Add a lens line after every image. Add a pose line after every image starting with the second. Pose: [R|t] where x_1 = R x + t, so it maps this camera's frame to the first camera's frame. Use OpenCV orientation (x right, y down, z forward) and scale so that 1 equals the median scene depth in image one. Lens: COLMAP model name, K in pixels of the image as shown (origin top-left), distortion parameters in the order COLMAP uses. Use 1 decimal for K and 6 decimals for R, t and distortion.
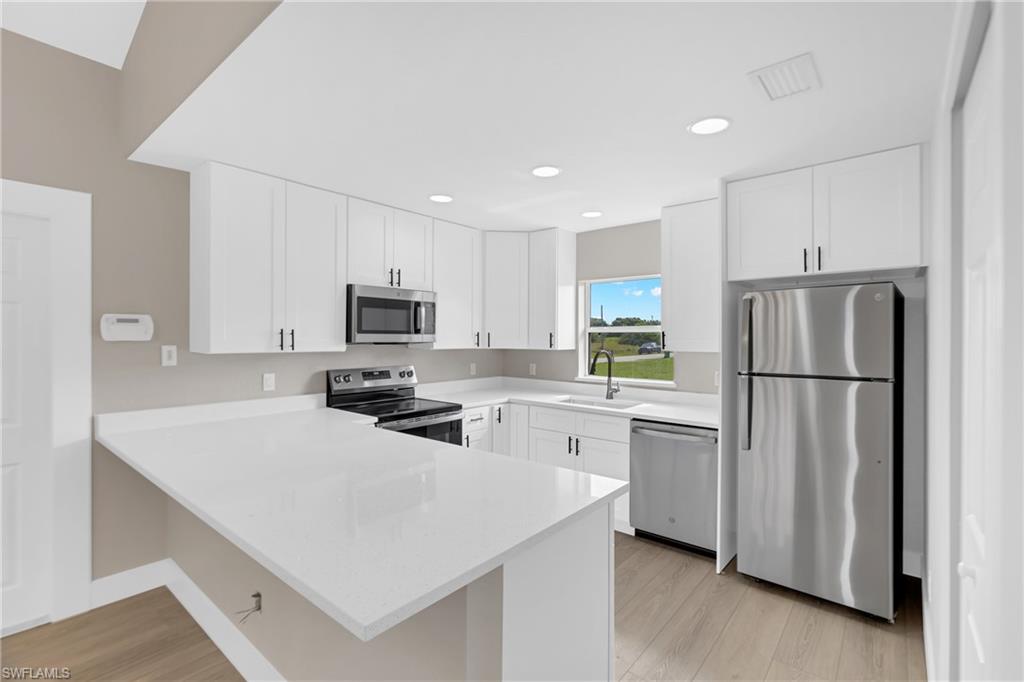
lens RADIAL K [[470.9, 0, 527.4], [0, 470.9, 342.2], [0, 0, 1]] dist [-0.013653, 0.005150]
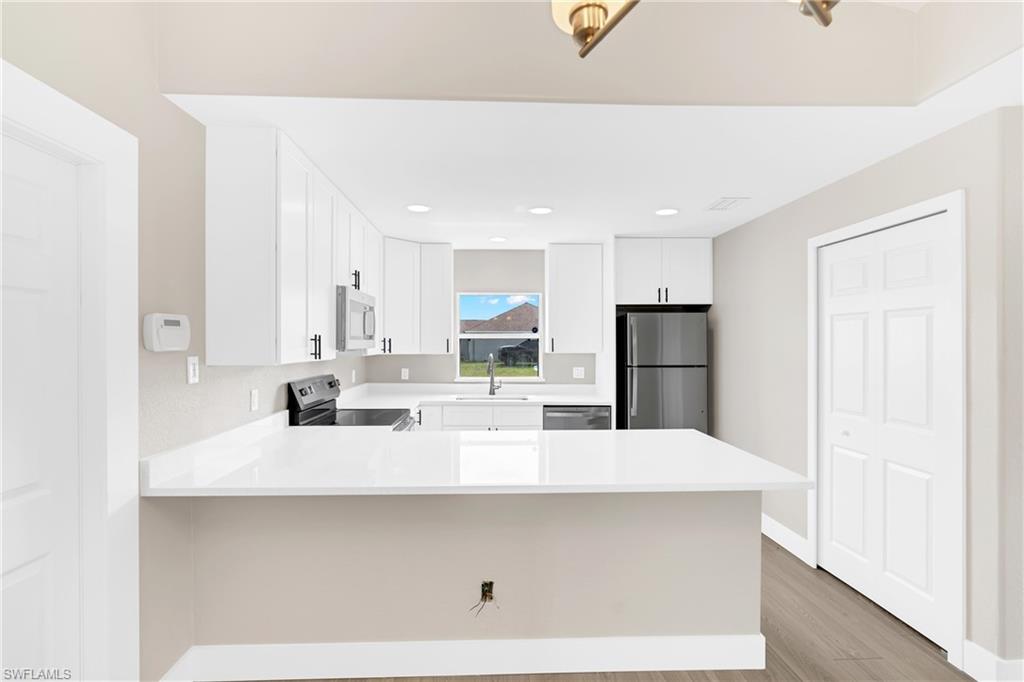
lens RADIAL K [[470.9, 0, 512.5], [0, 470.9, 345.1], [0, 0, 1]] dist [-0.013653, 0.005150]
pose [[0.757575, -0.007002, 0.652711, -0.608017], [0.008869, 0.999961, 0.000434, -0.005036], [-0.652688, 0.005460, 0.757607, 0.078162]]
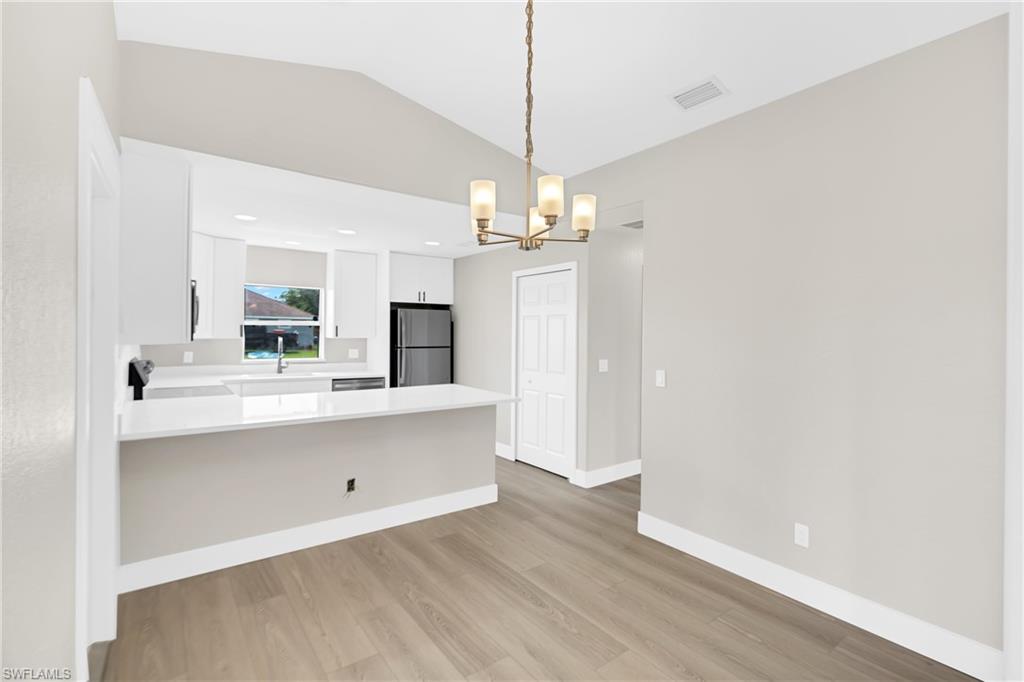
lens RADIAL K [[470.9, 0, 513.2], [0, 470.9, 335.6], [0, 0, 1]] dist [-0.013653, 0.005150]
pose [[0.251171, -0.009041, 0.967900, -1.065610], [-0.001922, 0.999950, 0.009839, -0.005706], [-0.967941, -0.004332, 0.251141, -0.000777]]
